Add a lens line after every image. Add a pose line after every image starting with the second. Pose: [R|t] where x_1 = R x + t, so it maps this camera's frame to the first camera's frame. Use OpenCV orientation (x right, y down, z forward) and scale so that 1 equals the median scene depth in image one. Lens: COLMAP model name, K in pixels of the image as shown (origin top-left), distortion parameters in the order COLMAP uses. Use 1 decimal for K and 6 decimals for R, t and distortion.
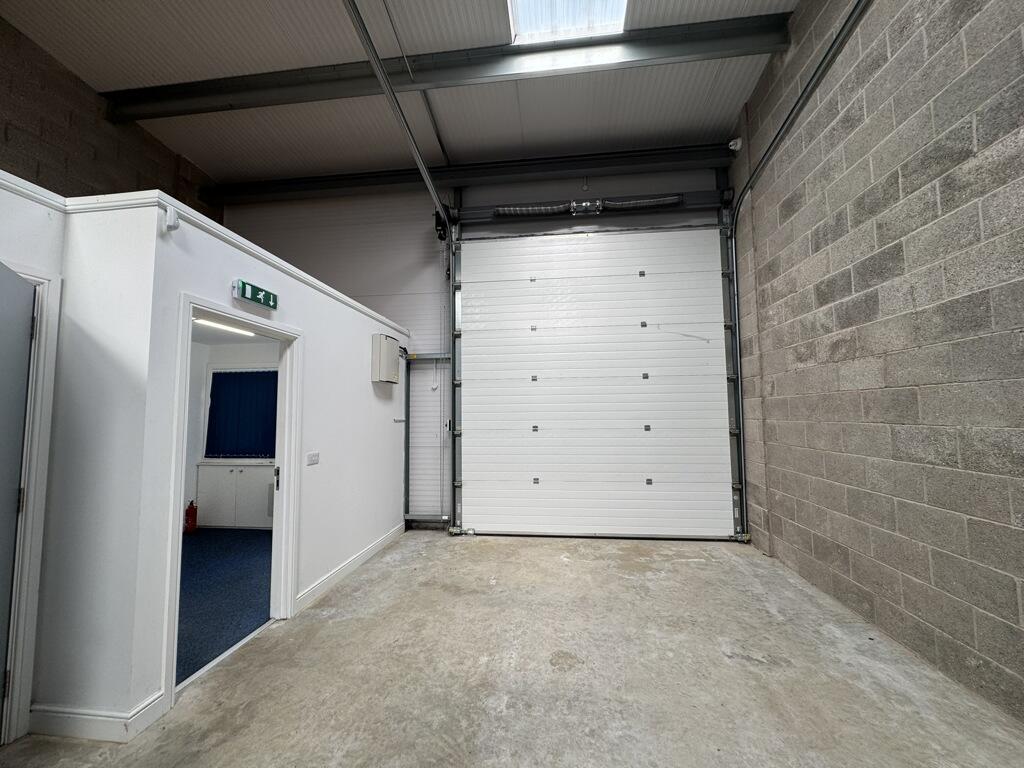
lens RADIAL K [[405.2, 0, 510.8], [0, 405.2, 383.7], [0, 0, 1]] dist [-0.001761, 0.000444]
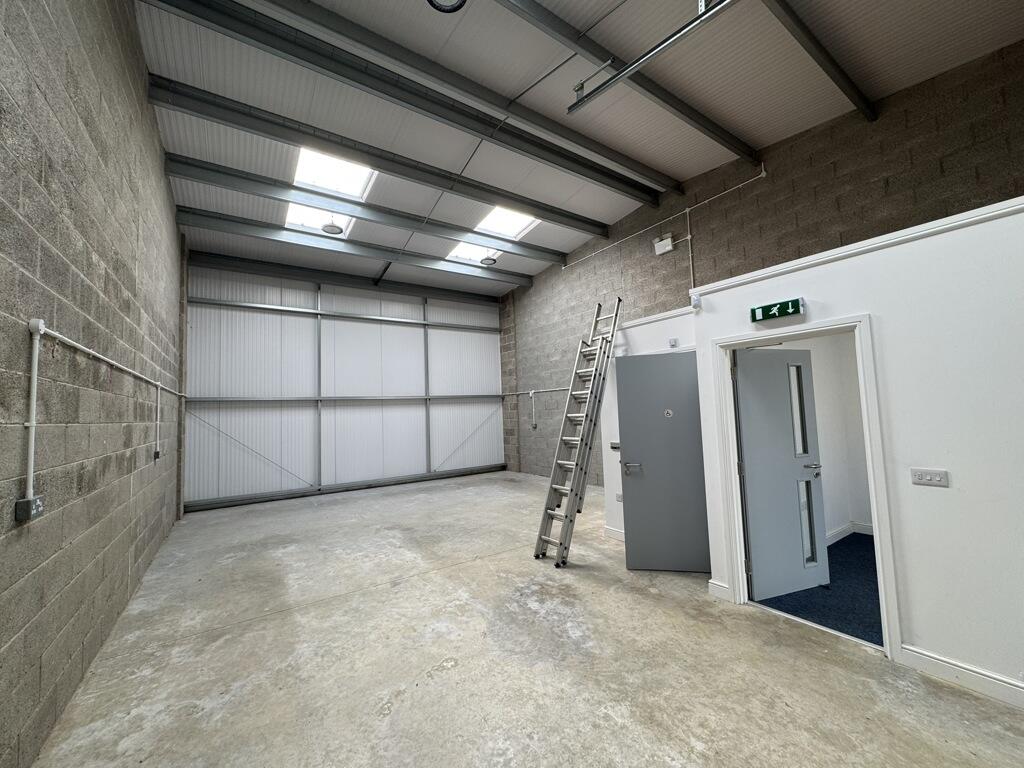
lens RADIAL K [[405.2, 0, 510.8], [0, 405.2, 383.7], [0, 0, 1]] dist [-0.001761, 0.000444]
pose [[-0.755131, -0.008258, -0.655522, 0.654525], [0.090843, 0.988956, -0.117105, 0.046603], [0.649249, -0.147979, -0.746041, 1.315956]]
